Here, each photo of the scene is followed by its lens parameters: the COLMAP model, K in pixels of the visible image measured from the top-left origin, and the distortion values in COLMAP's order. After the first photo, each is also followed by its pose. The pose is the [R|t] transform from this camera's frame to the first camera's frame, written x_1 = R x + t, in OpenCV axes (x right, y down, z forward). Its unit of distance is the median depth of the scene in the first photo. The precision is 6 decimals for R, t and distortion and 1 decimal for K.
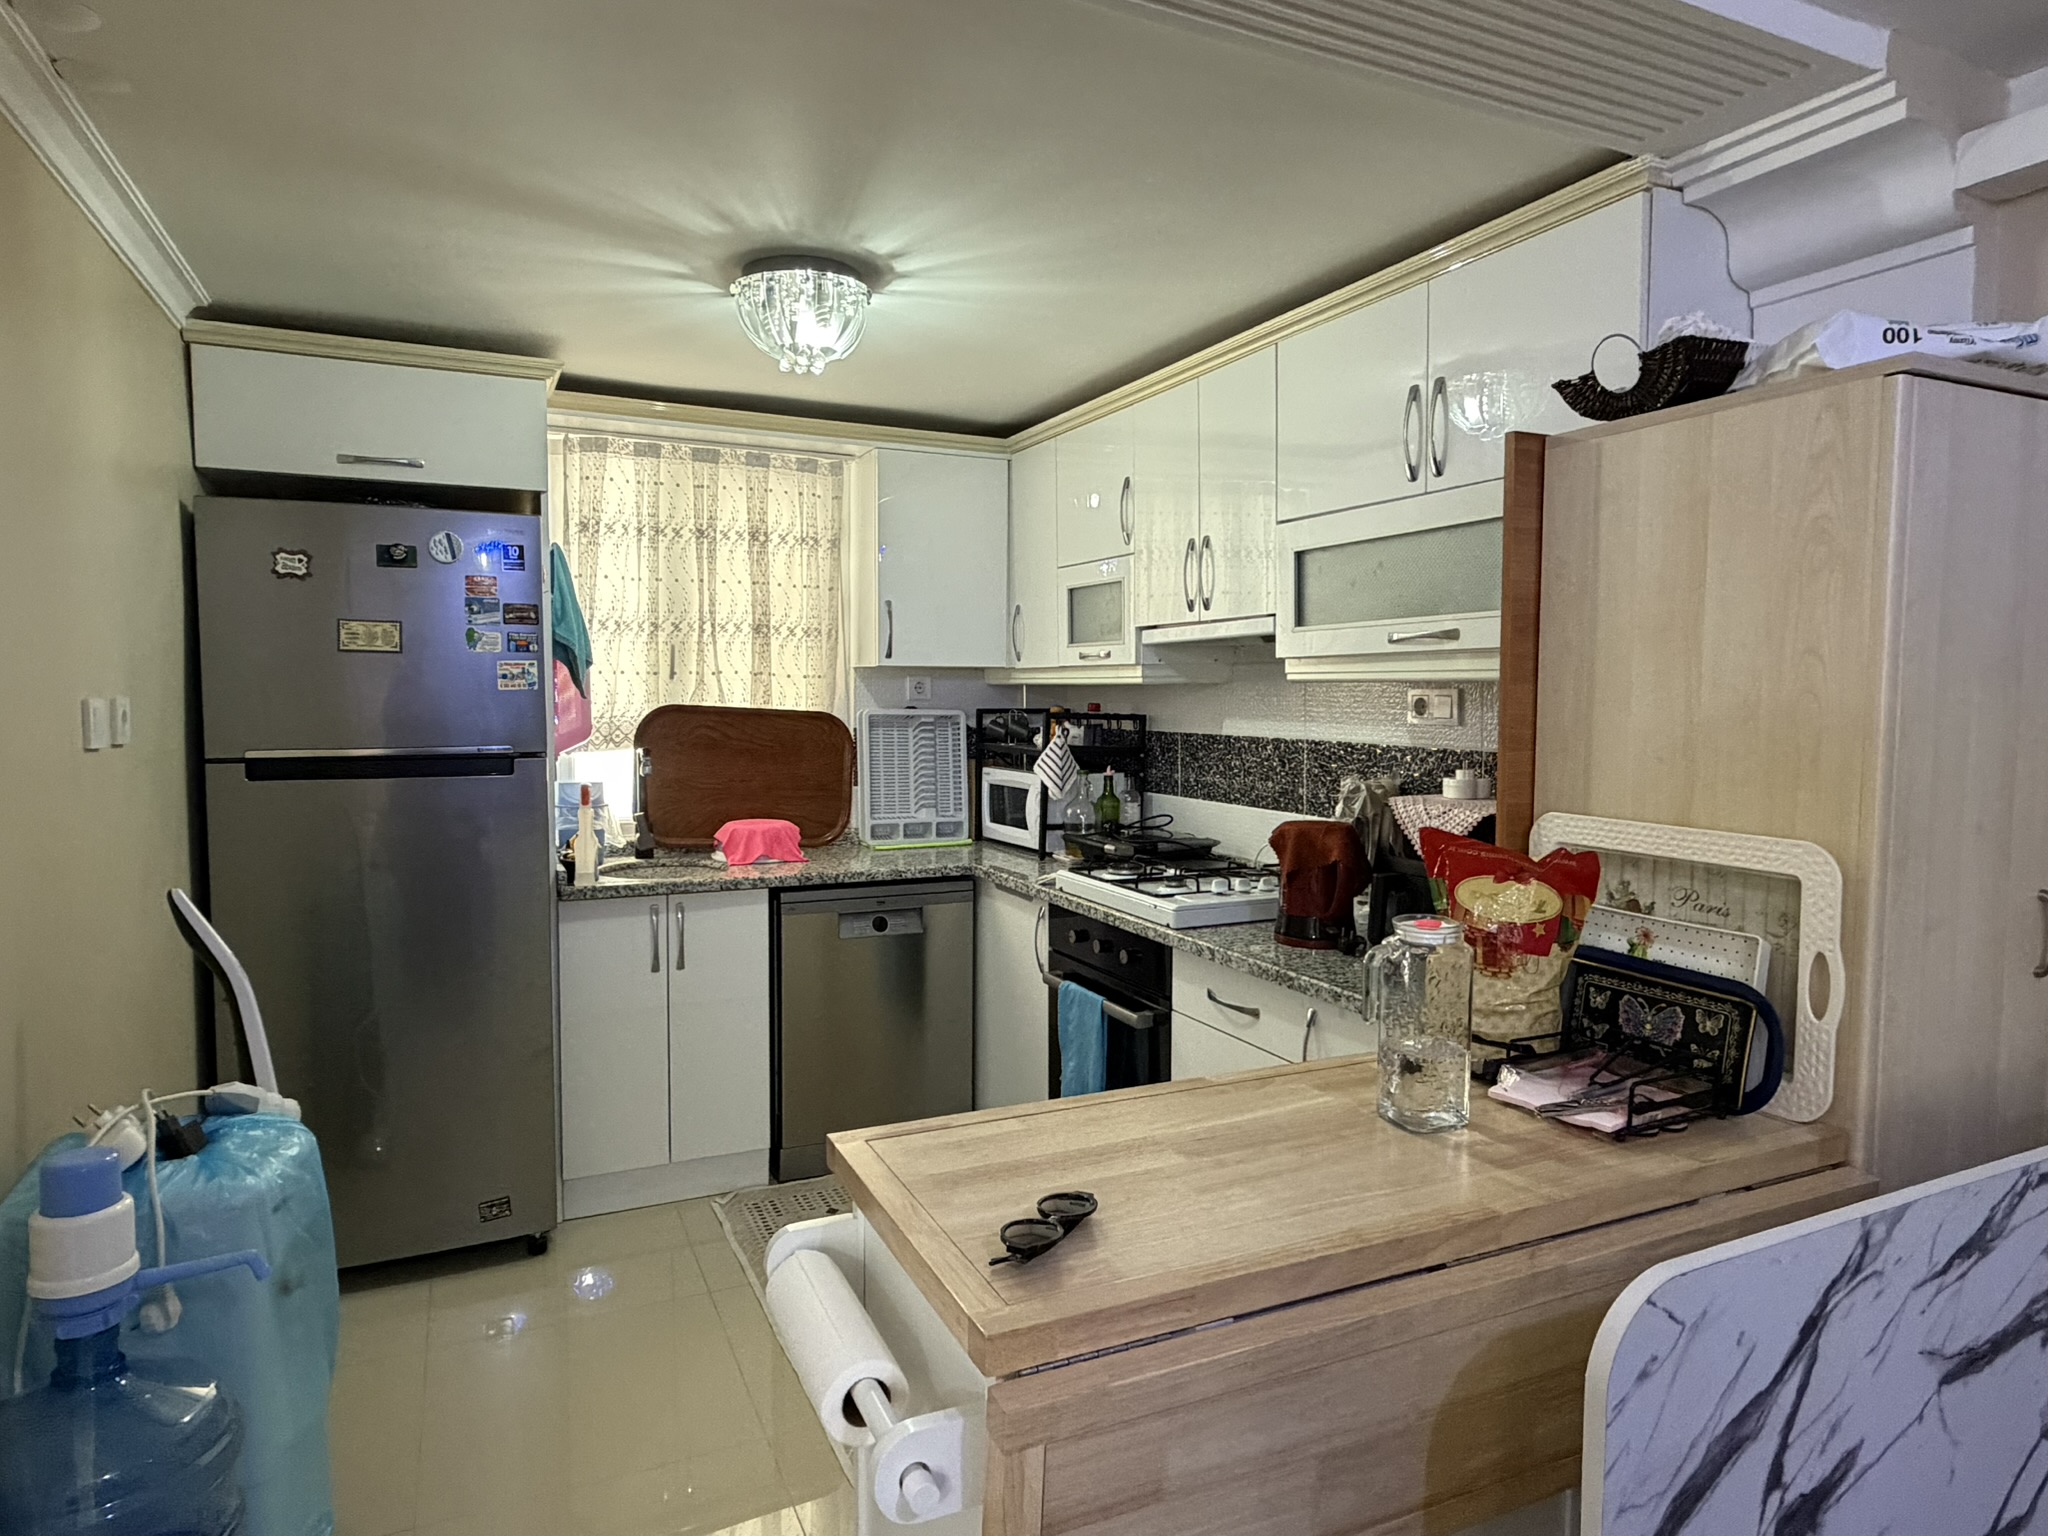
lens RADIAL K [[1212.5, 0, 1018.3], [0, 1212.5, 755.0], [0, 0, 1]] dist [0.016975, 0.004439]
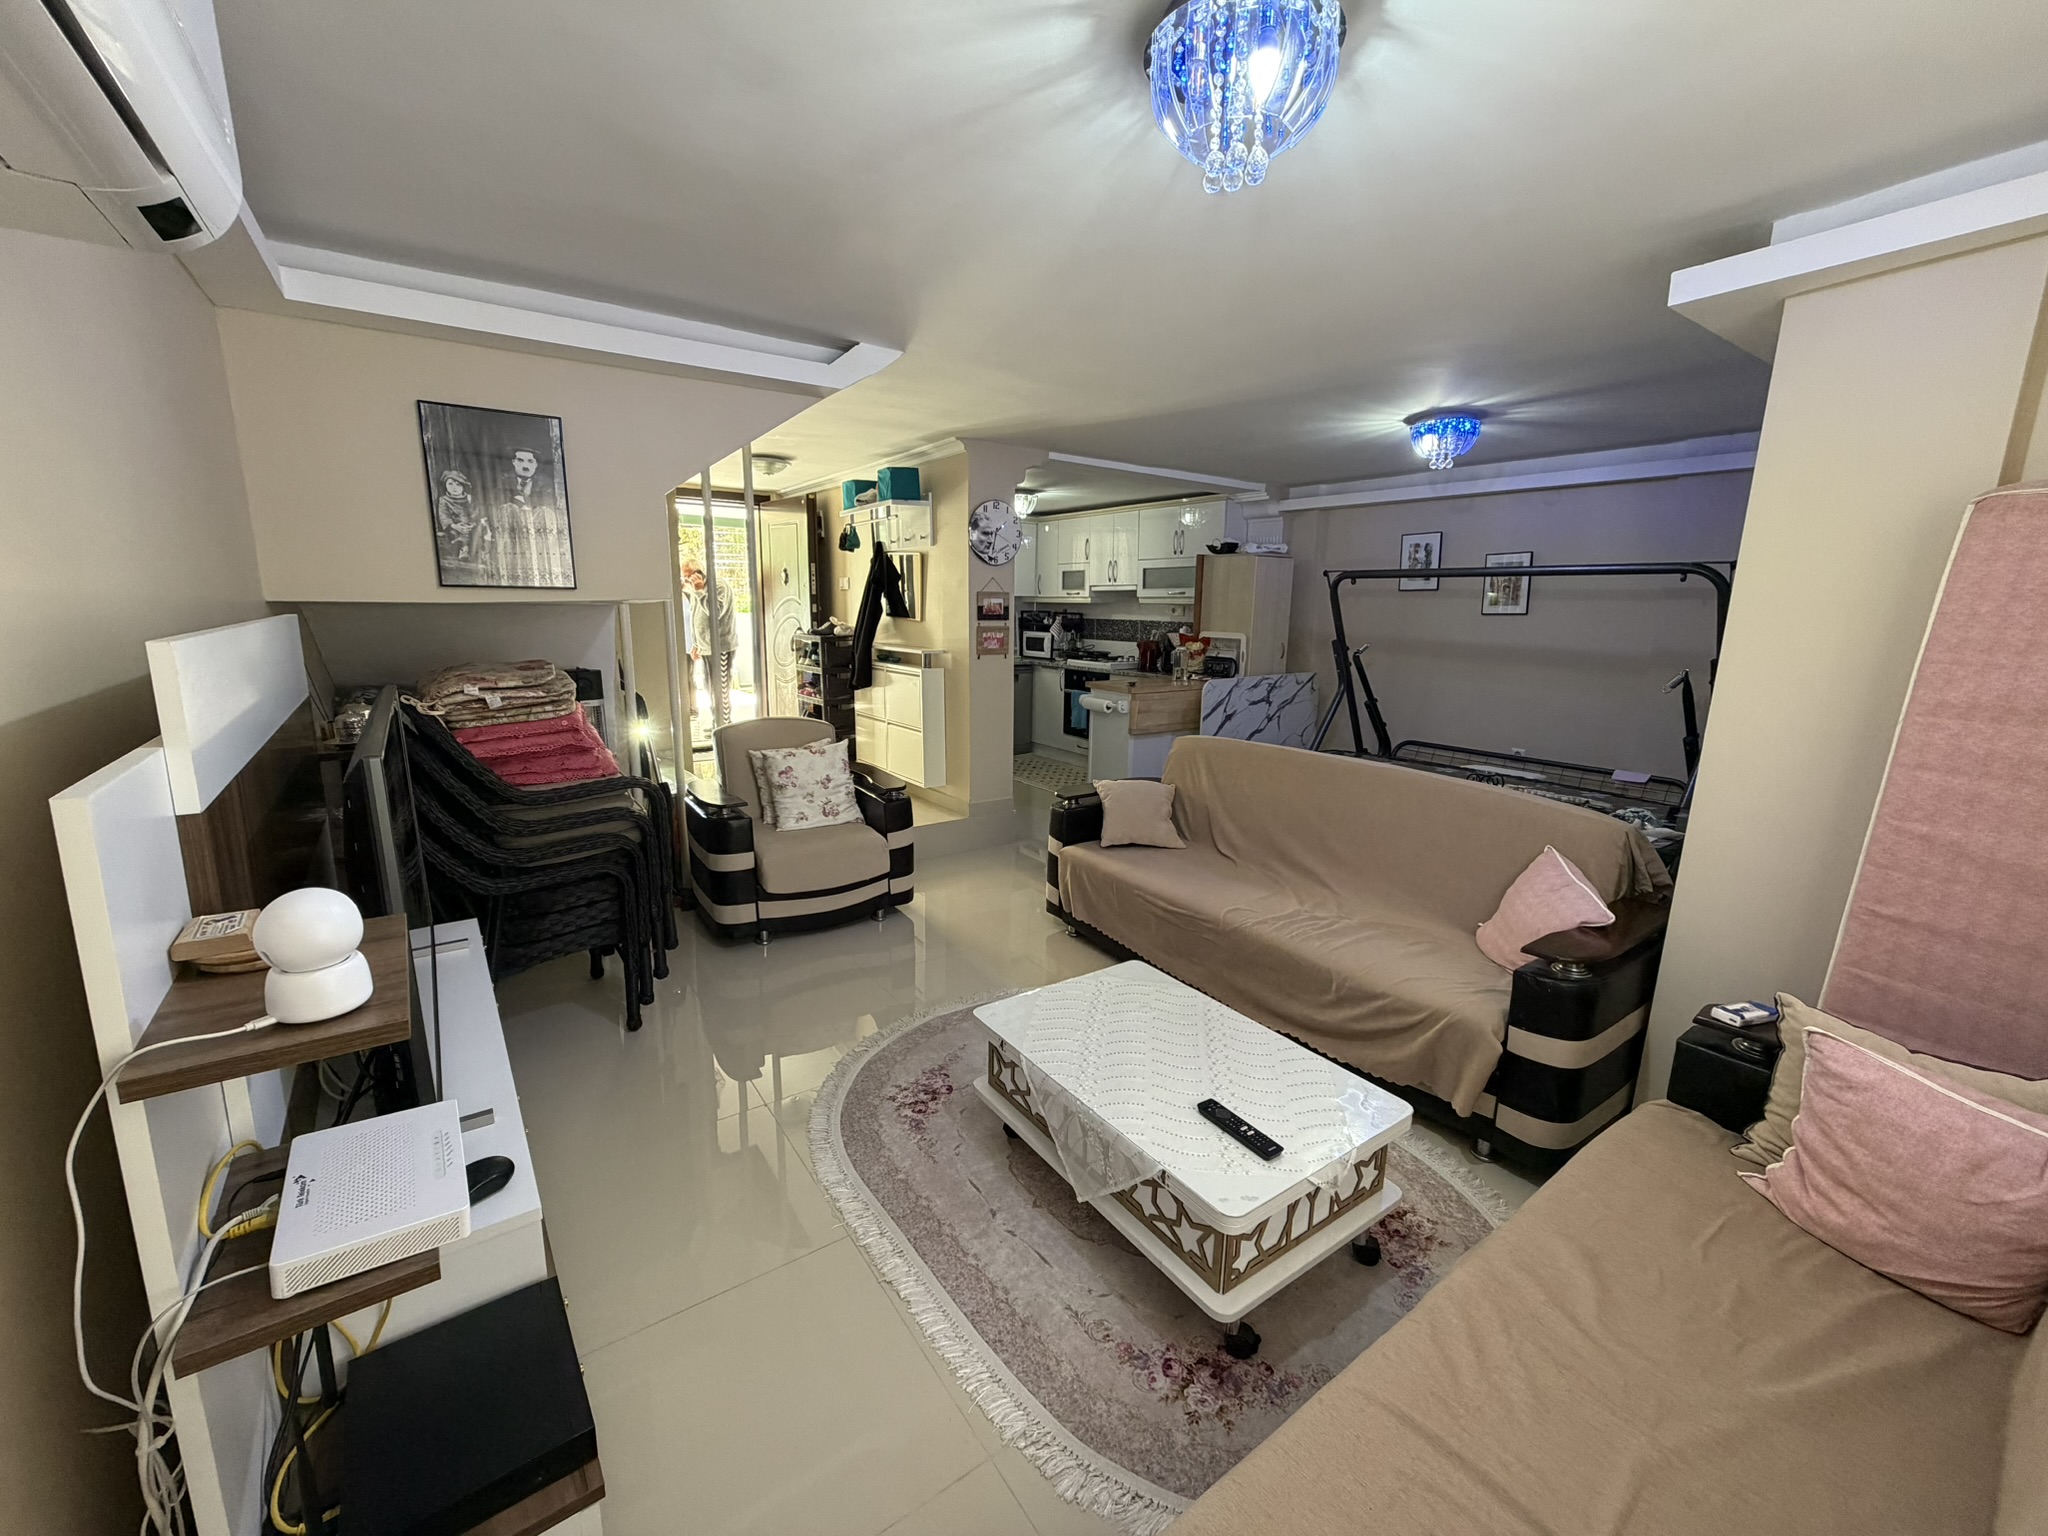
lens RADIAL K [[813.7, 0, 1026.2], [0, 813.7, 768.3], [0, 0, 1]] dist [-0.002810, -0.000069]
pose [[0.982267, -0.026969, 0.185536, -0.503941], [-0.000758, 0.989021, 0.147776, 0.059807], [-0.187484, -0.145296, 0.971462, -1.211699]]
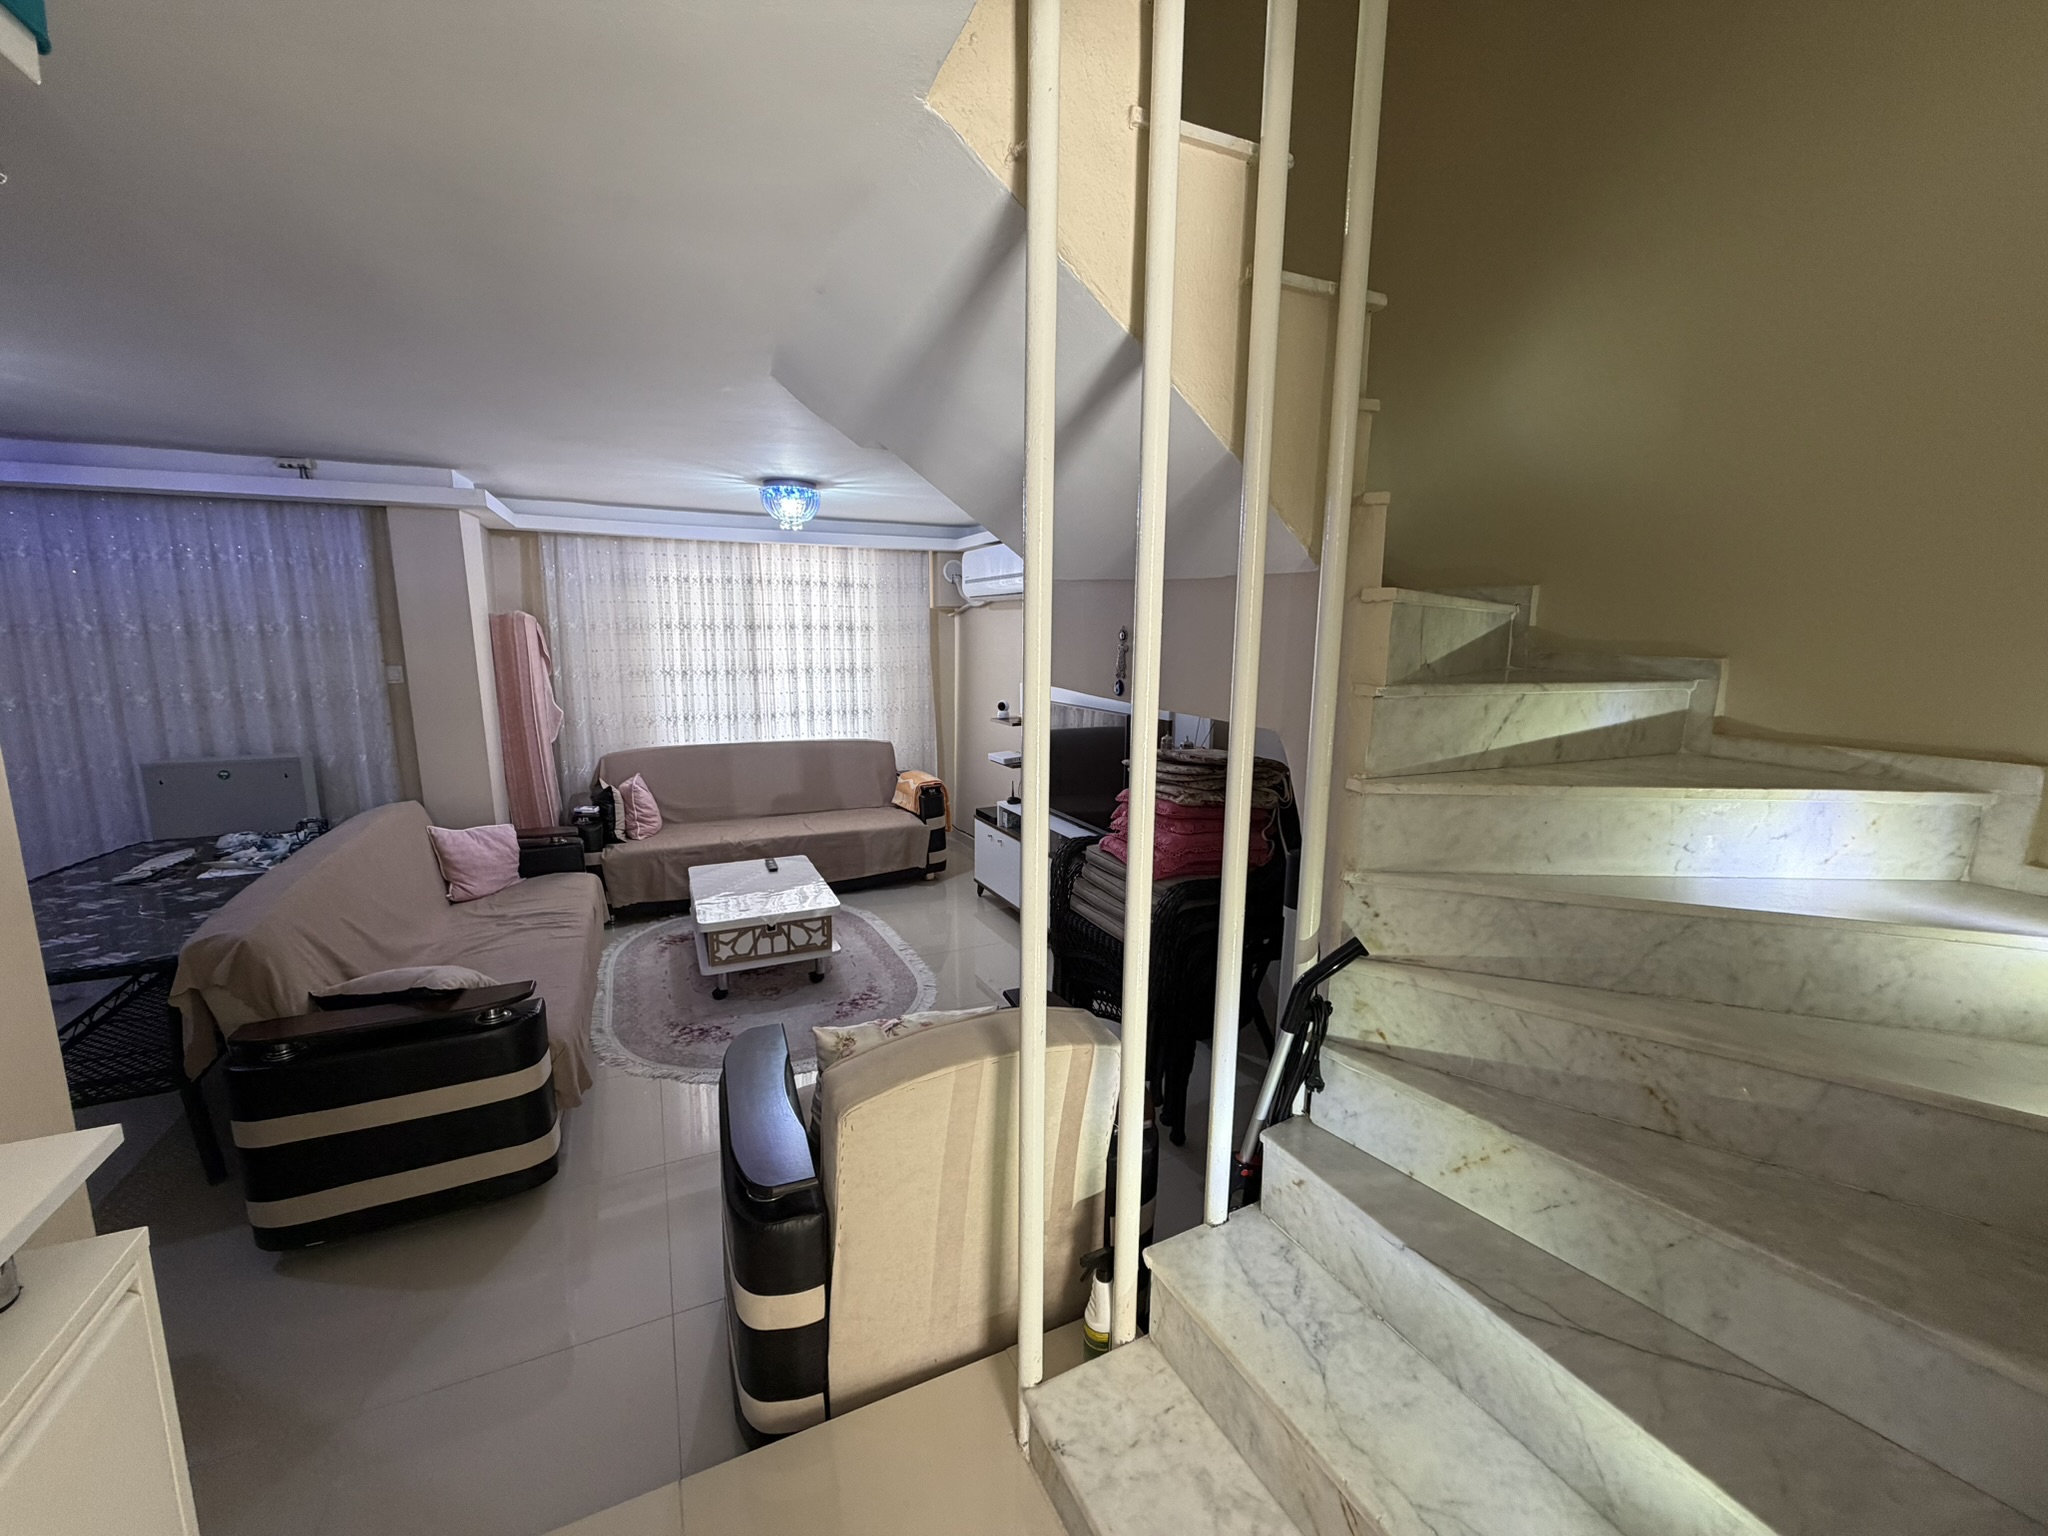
lens RADIAL K [[813.7, 0, 1015.2], [0, 813.7, 767.4], [0, 0, 1]] dist [-0.002810, -0.000069]
pose [[-0.999917, -0.011325, -0.006096, -0.662835], [-0.012398, 0.974830, 0.222605, -0.086241], [0.003421, 0.222662, -0.974890, 0.465669]]
